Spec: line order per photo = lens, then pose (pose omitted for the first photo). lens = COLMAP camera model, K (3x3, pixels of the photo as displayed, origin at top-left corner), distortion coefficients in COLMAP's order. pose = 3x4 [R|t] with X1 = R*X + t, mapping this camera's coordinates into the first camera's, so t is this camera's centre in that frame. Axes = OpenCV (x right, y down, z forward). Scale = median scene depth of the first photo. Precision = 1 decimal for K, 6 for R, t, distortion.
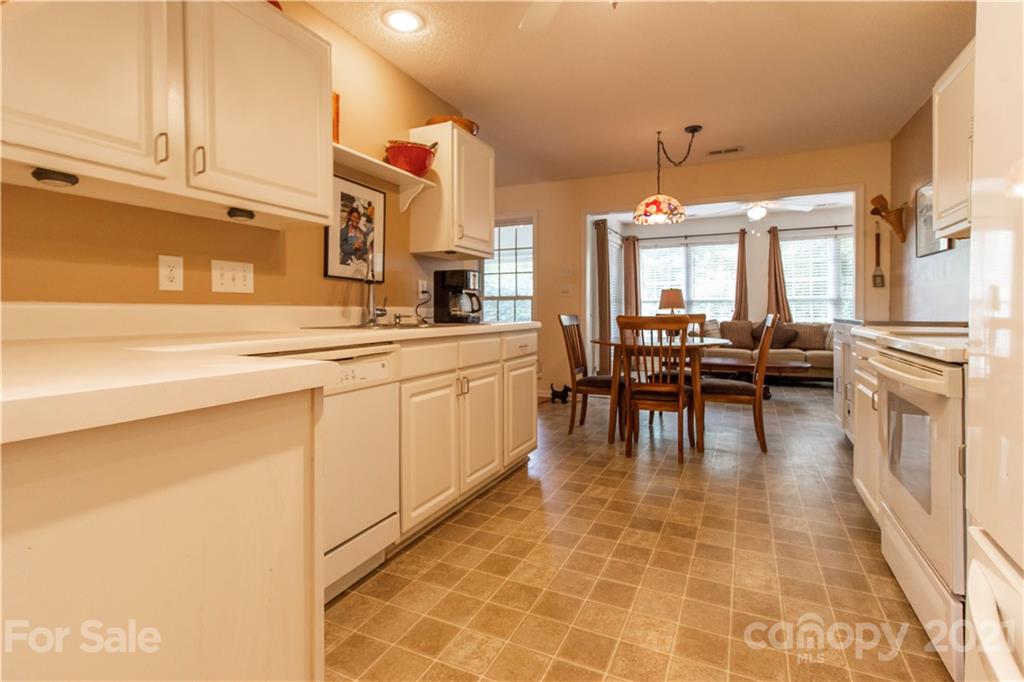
lens RADIAL K [[478.1, 0, 511.8], [0, 478.1, 311.2], [0, 0, 1]] dist [-0.004027, -0.000966]
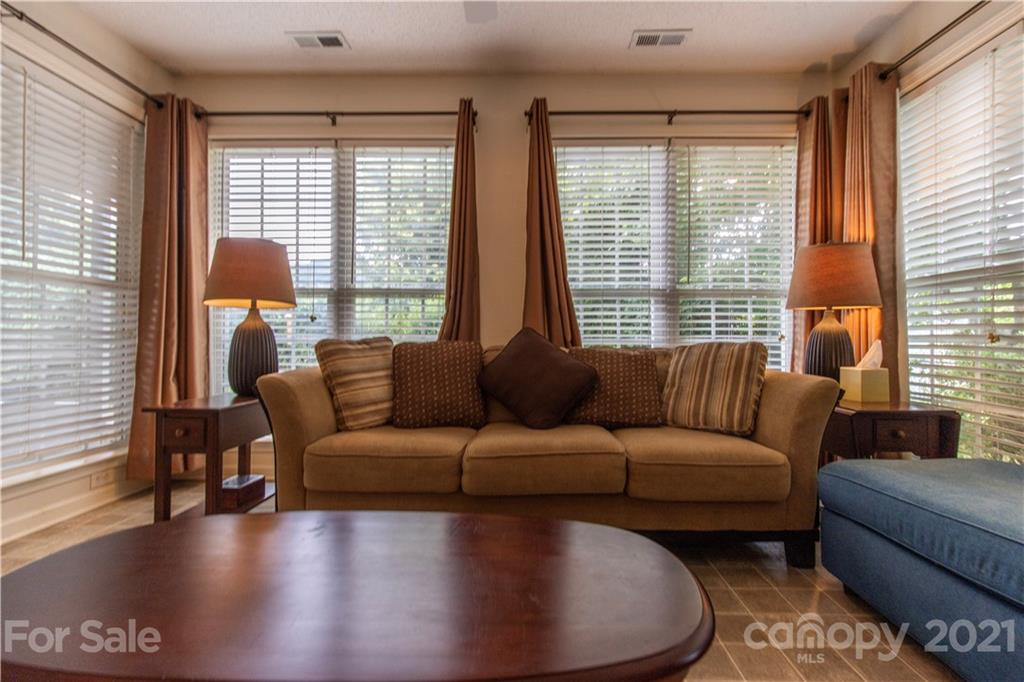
lens RADIAL K [[463.5, 0, 522.7], [0, 463.5, 345.5], [0, 0, 1]] dist [-0.012283, 0.000353]
pose [[0.900682, -0.001684, 0.434475, 0.594425], [-0.004612, 0.999899, 0.013436, 0.028287], [-0.434453, -0.014106, 0.900584, 1.057957]]
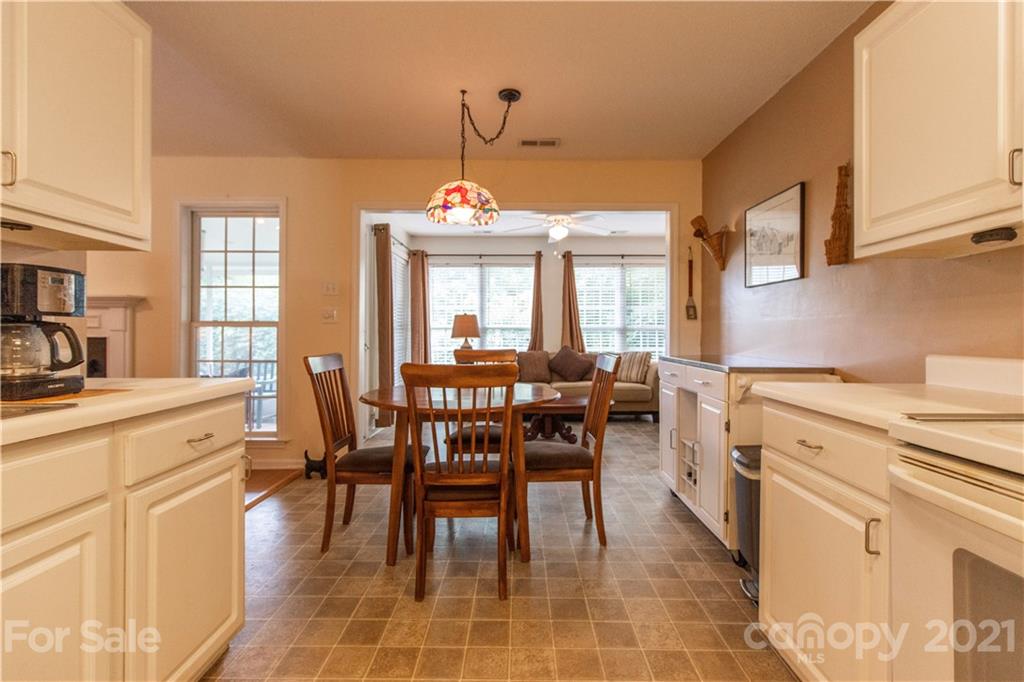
lens RADIAL K [[478.1, 0, 511.7], [0, 478.1, 332.0], [0, 0, 1]] dist [-0.004027, -0.000966]
pose [[0.903769, 0.005169, 0.427989, 0.066894], [-0.003918, 0.999985, -0.003805, -0.019813], [-0.428002, 0.001762, 0.903776, 0.303338]]
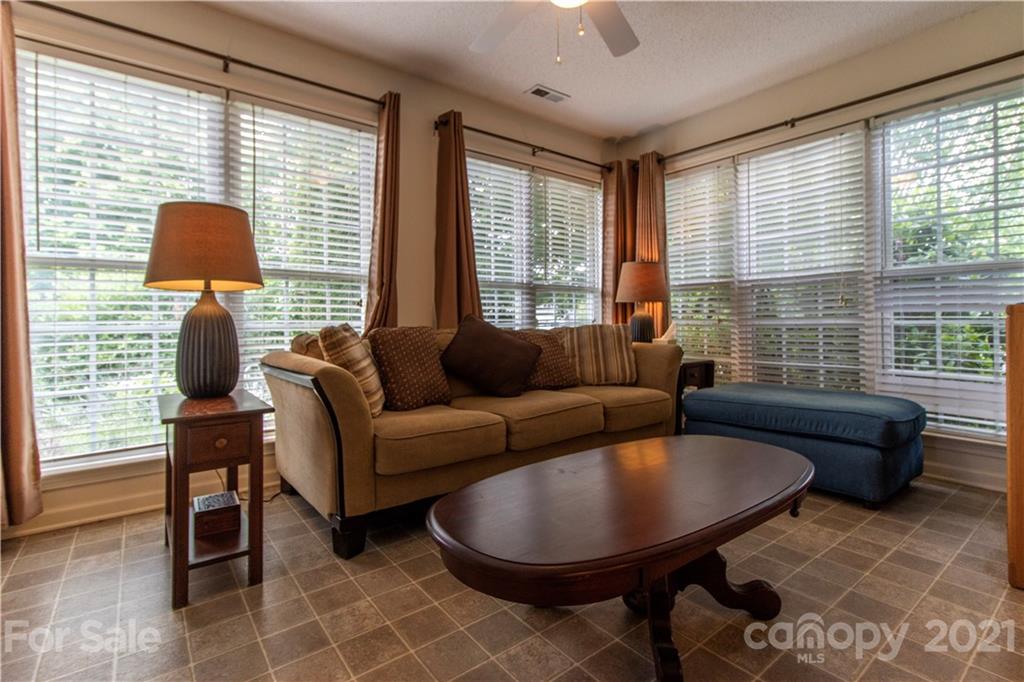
lens RADIAL K [[463.5, 0, 525.6], [0, 463.5, 329.3], [0, 0, 1]] dist [-0.012283, 0.000353]
pose [[0.429218, -0.015382, 0.903070, 0.302072], [0.007847, 0.999881, 0.013301, 0.027552], [-0.903167, 0.001377, 0.429287, 1.208799]]
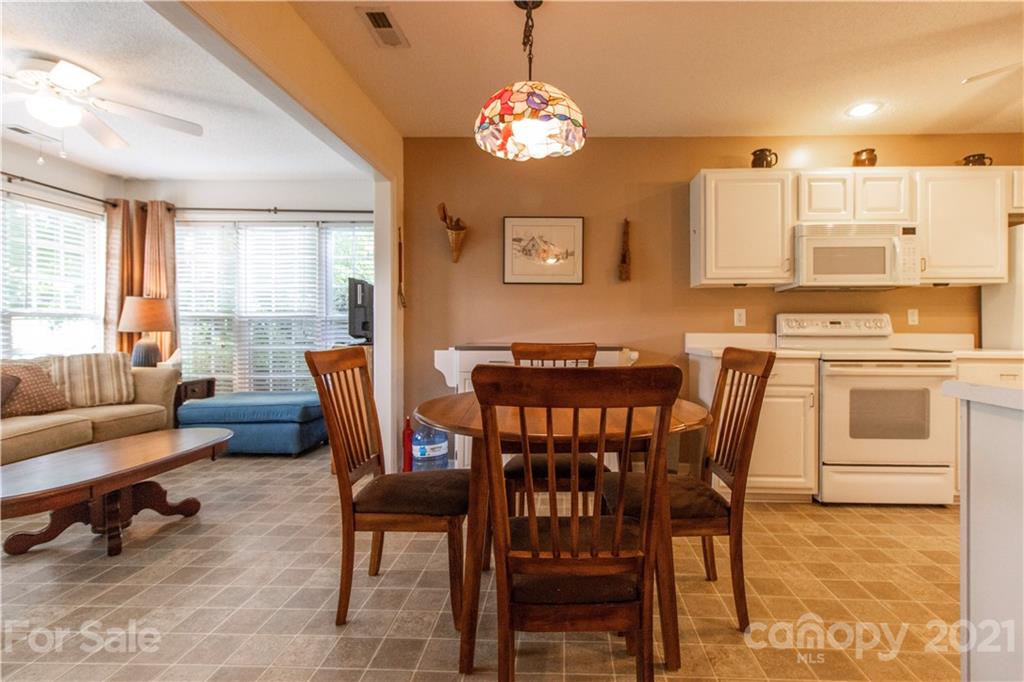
lens RADIAL K [[478.1, 0, 545.0], [0, 478.1, 331.0], [0, 0, 1]] dist [-0.004027, -0.000966]
pose [[-0.411328, -0.004810, 0.911475, -0.093491], [0.002276, 0.999978, 0.006303, -0.012626], [-0.911484, 0.004667, -0.411308, 1.034486]]
